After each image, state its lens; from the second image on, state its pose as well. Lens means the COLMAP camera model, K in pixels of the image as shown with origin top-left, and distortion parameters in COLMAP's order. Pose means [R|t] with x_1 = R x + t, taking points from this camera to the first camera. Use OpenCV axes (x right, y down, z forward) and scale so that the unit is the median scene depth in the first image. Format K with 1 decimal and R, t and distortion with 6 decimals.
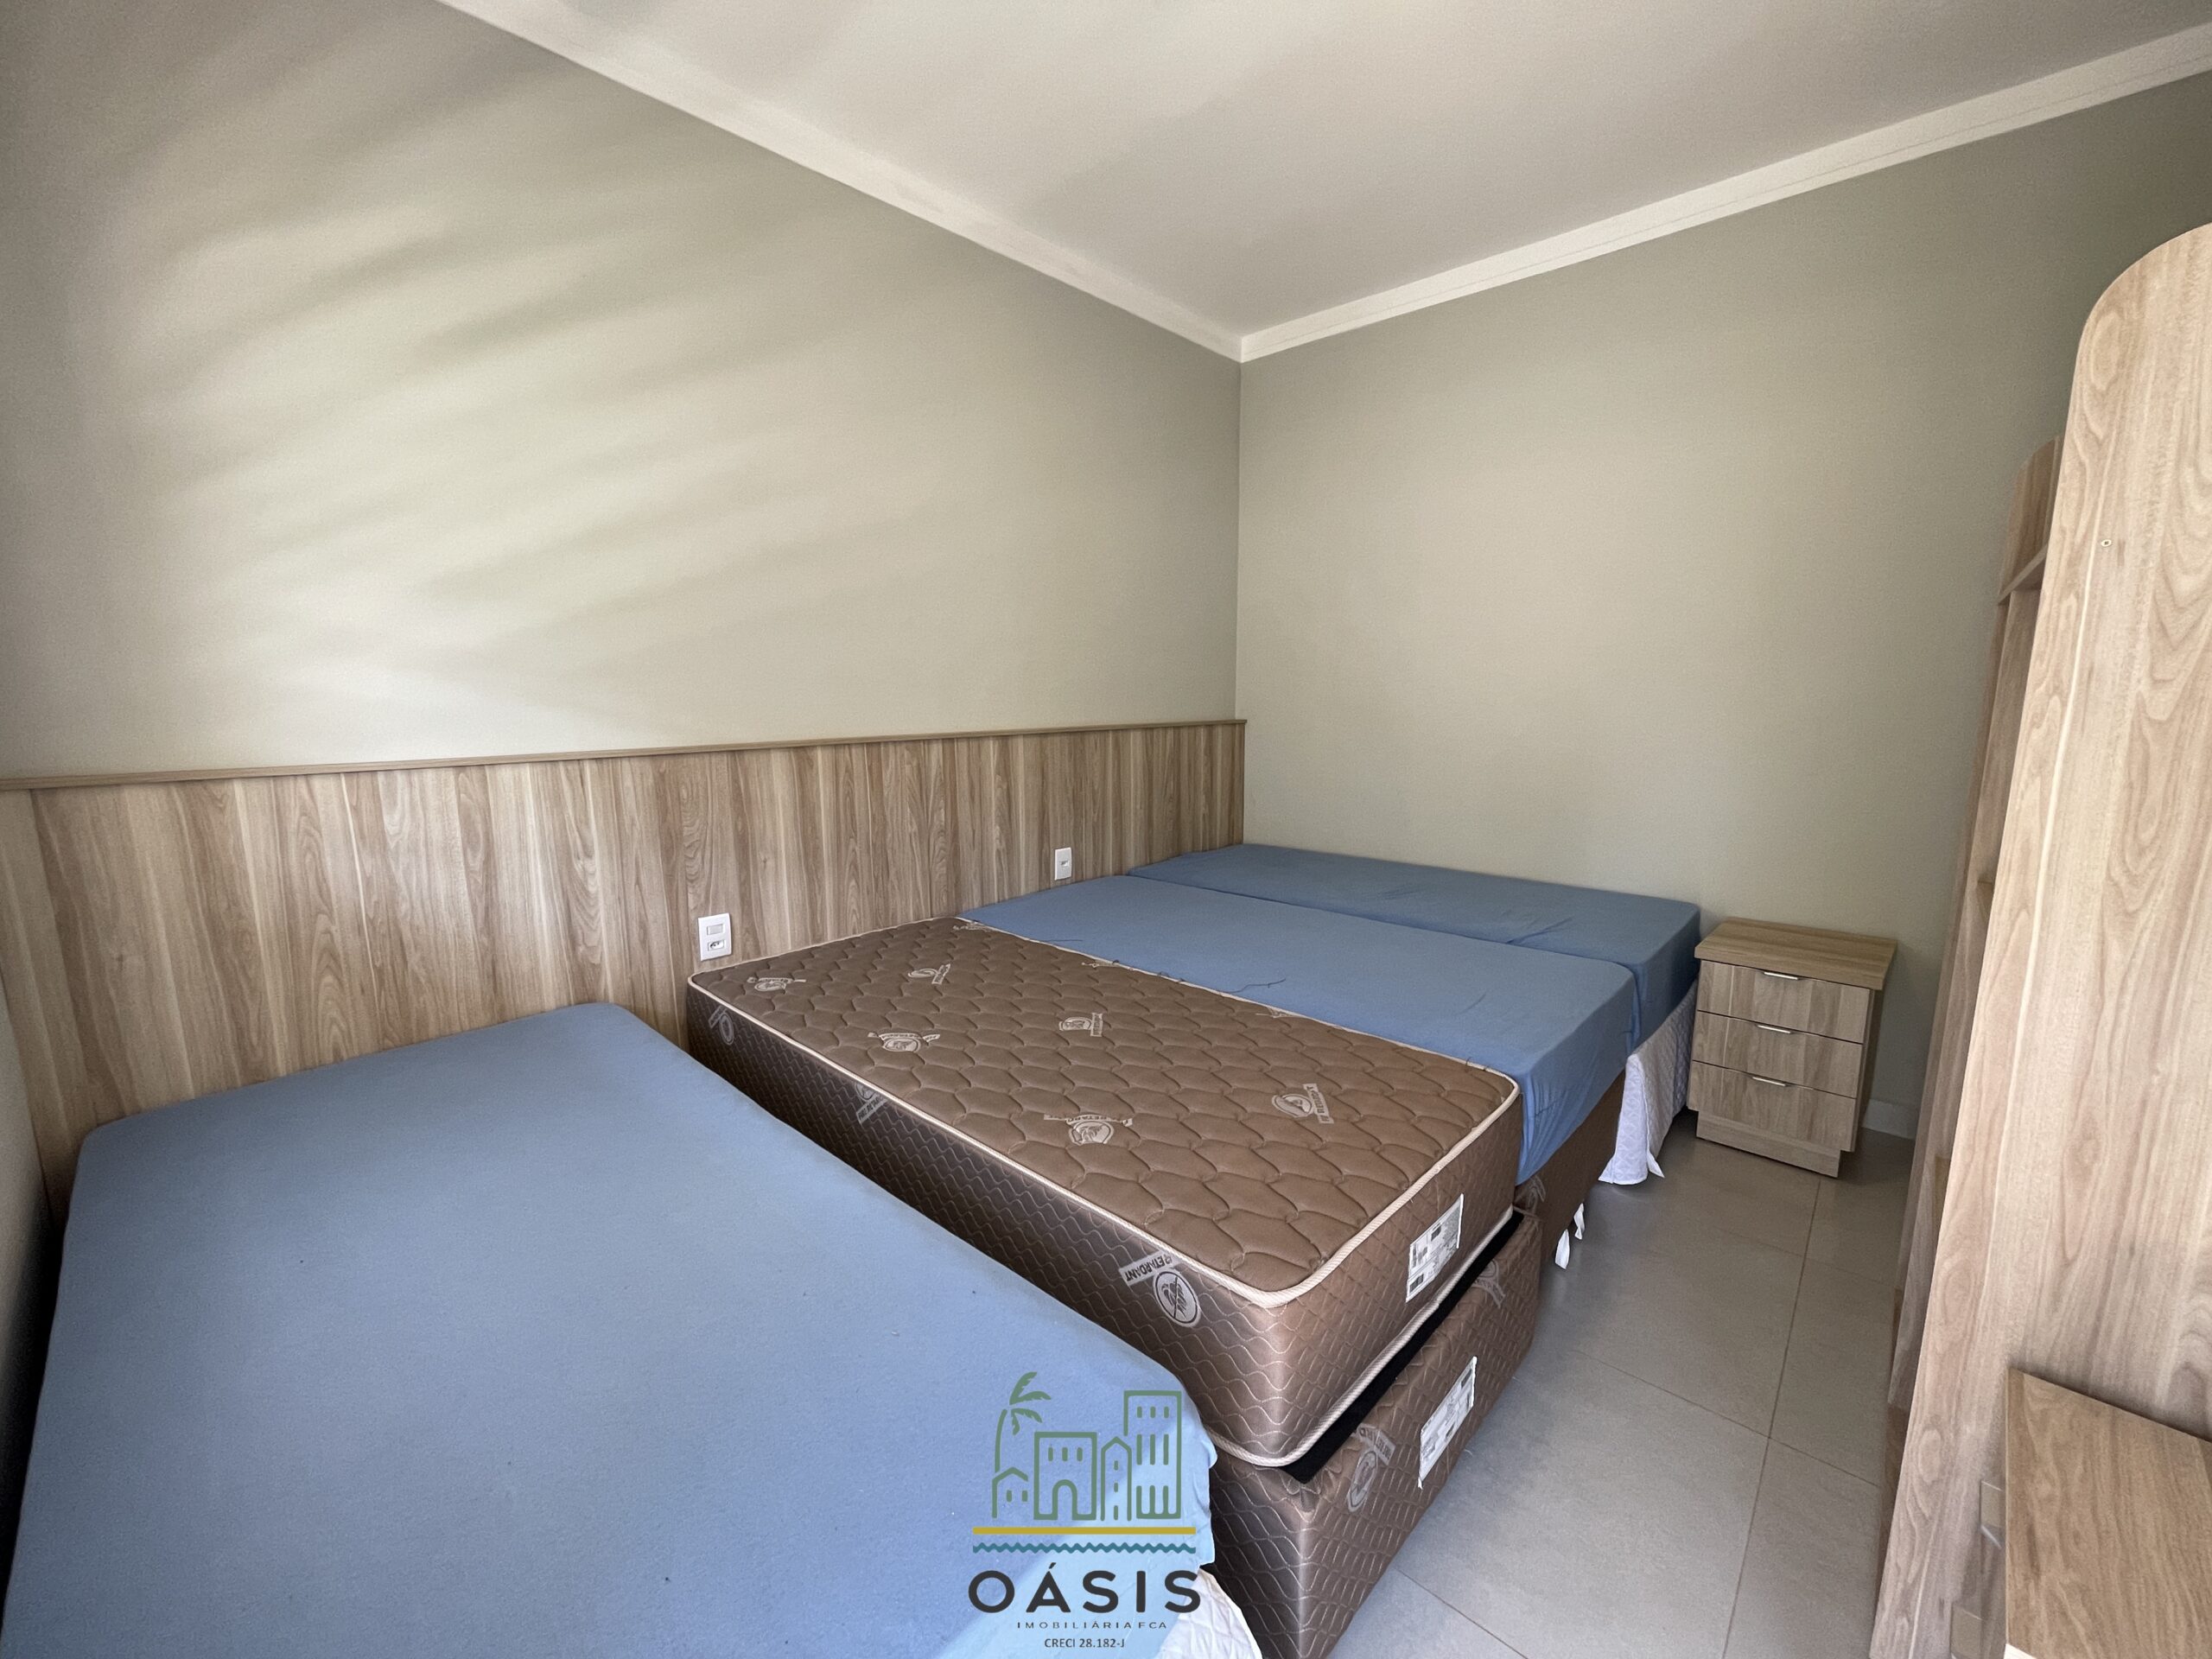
lens RADIAL K [[892.7, 0, 1114.7], [0, 892.7, 833.7], [0, 0, 1]] dist [-0.000078, -0.000968]
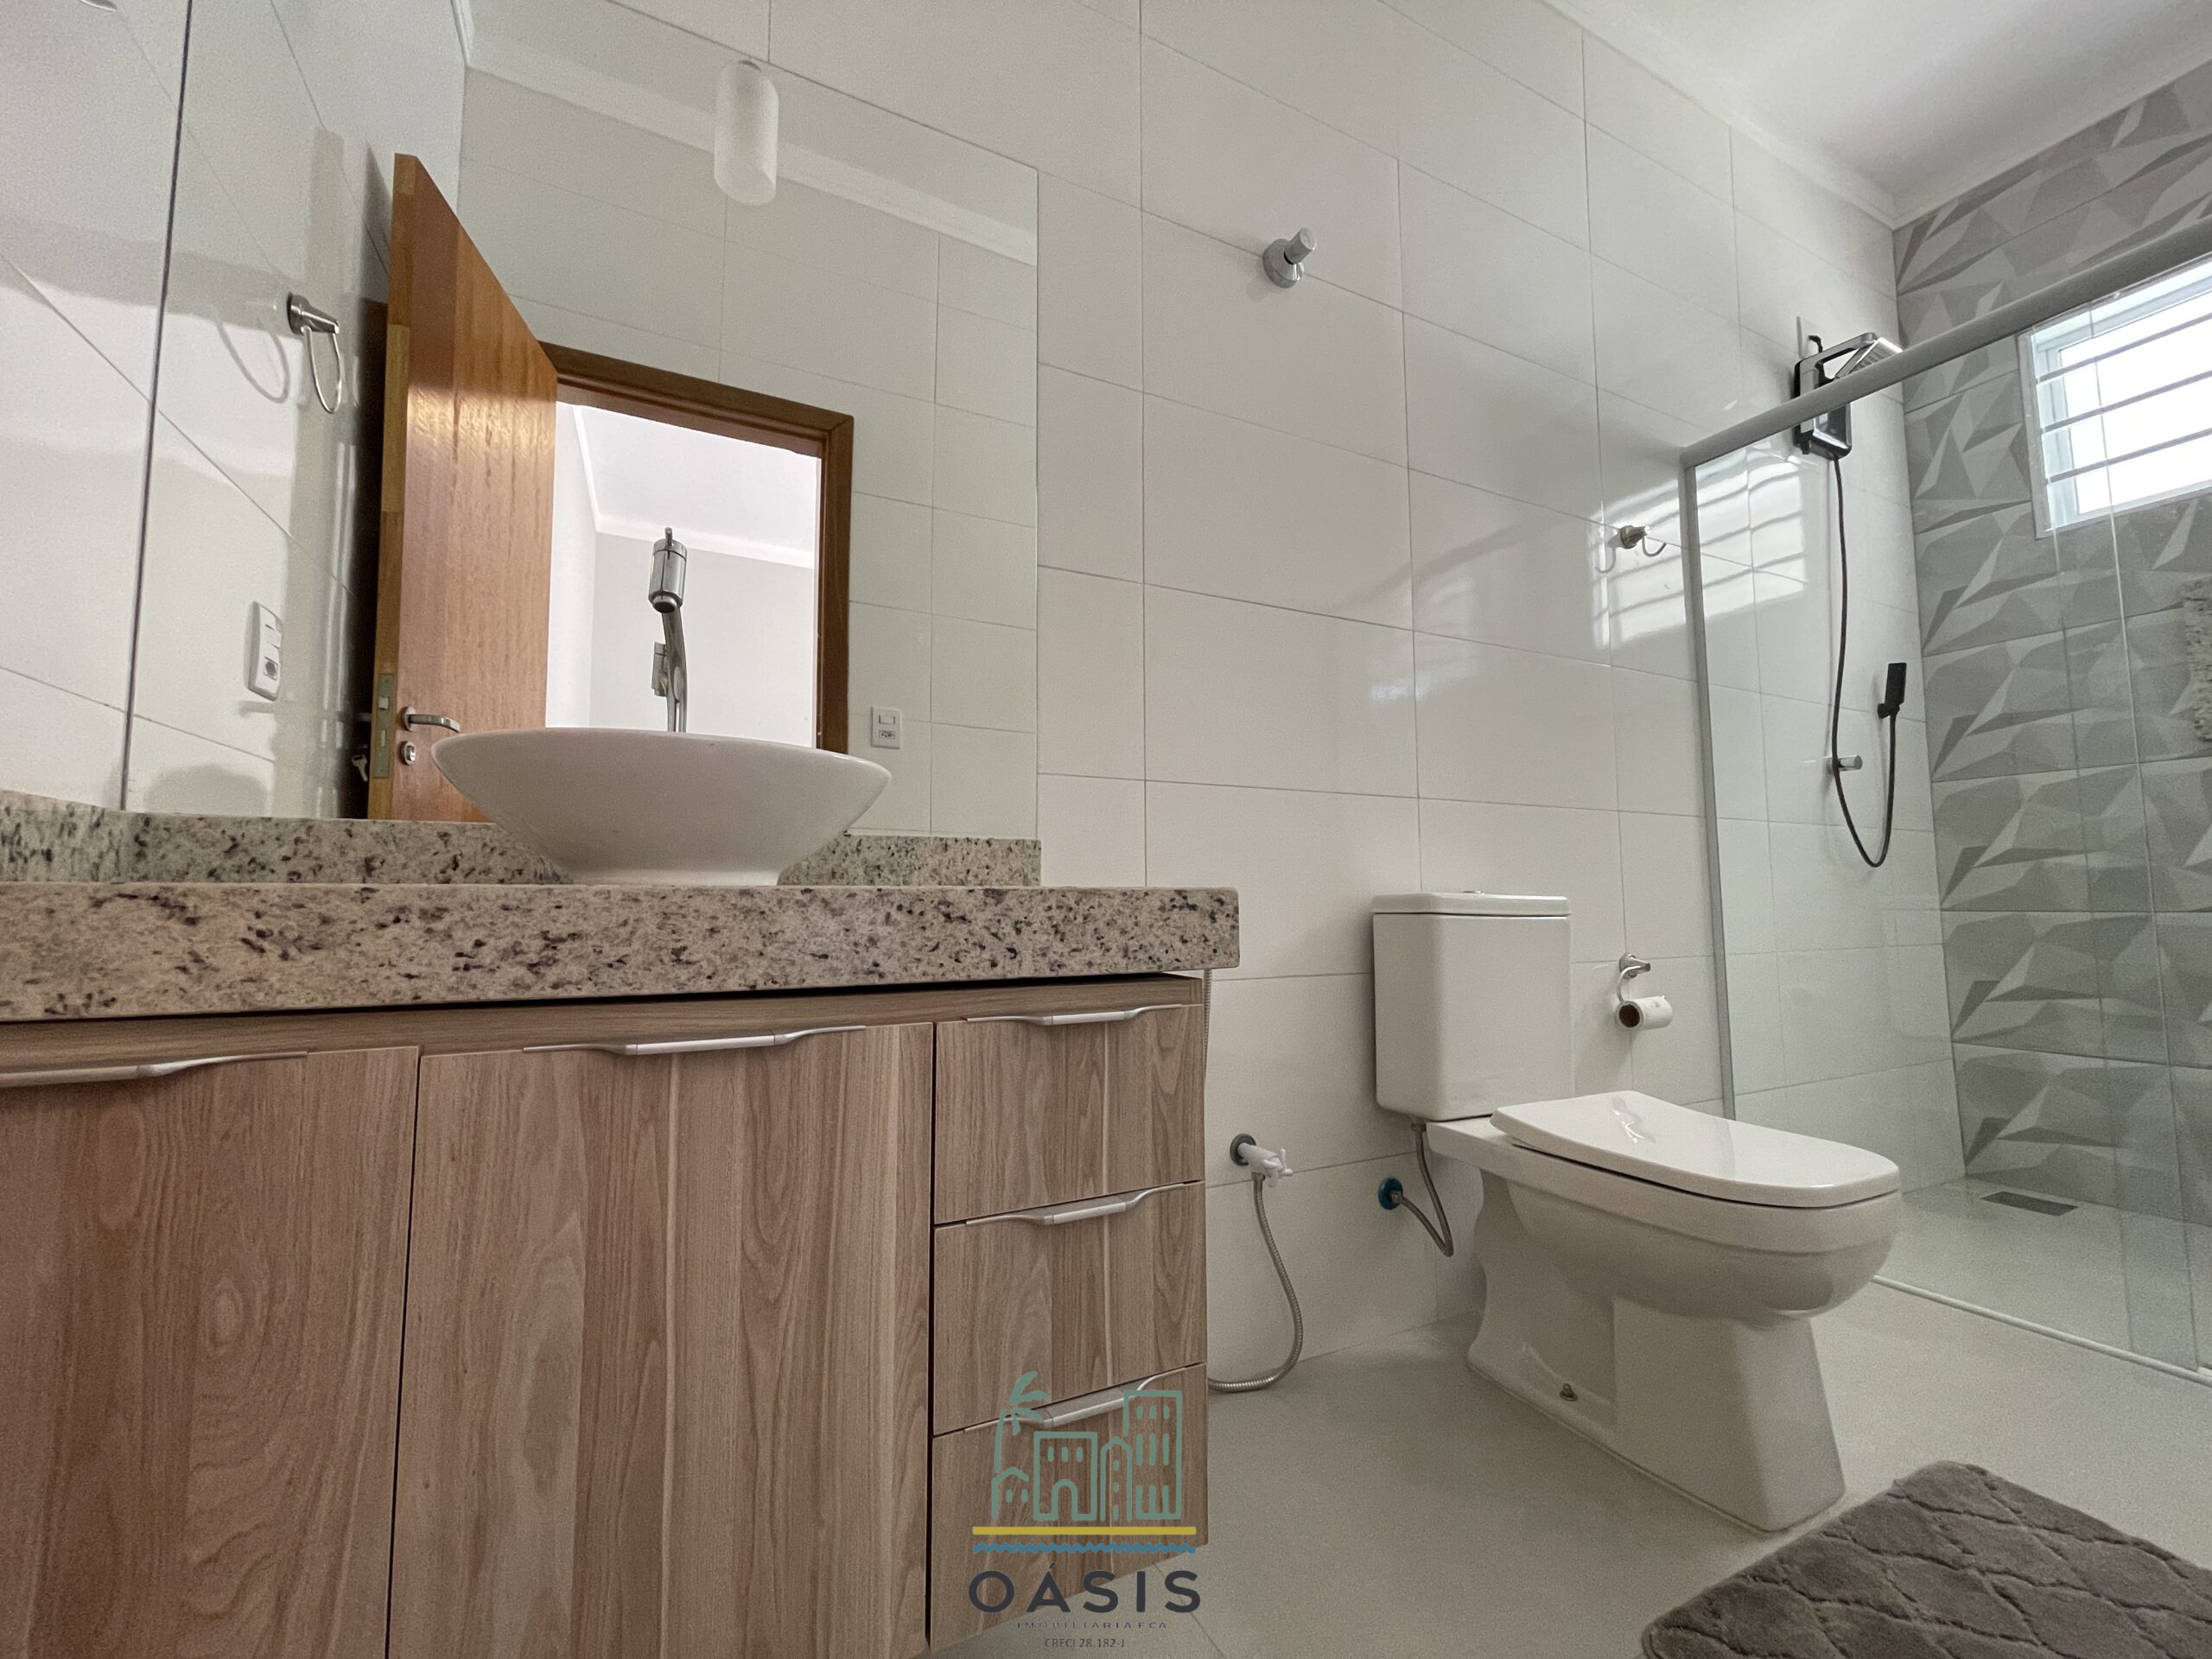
lens RADIAL K [[892.7, 0, 1110.7], [0, 892.7, 831.8], [0, 0, 1]] dist [-0.000078, -0.000968]
pose [[0.352769, 0.073006, 0.932858, 0.549507], [0.151615, 0.979318, -0.133977, -0.139086], [-0.923345, 0.188698, 0.334404, 0.447561]]
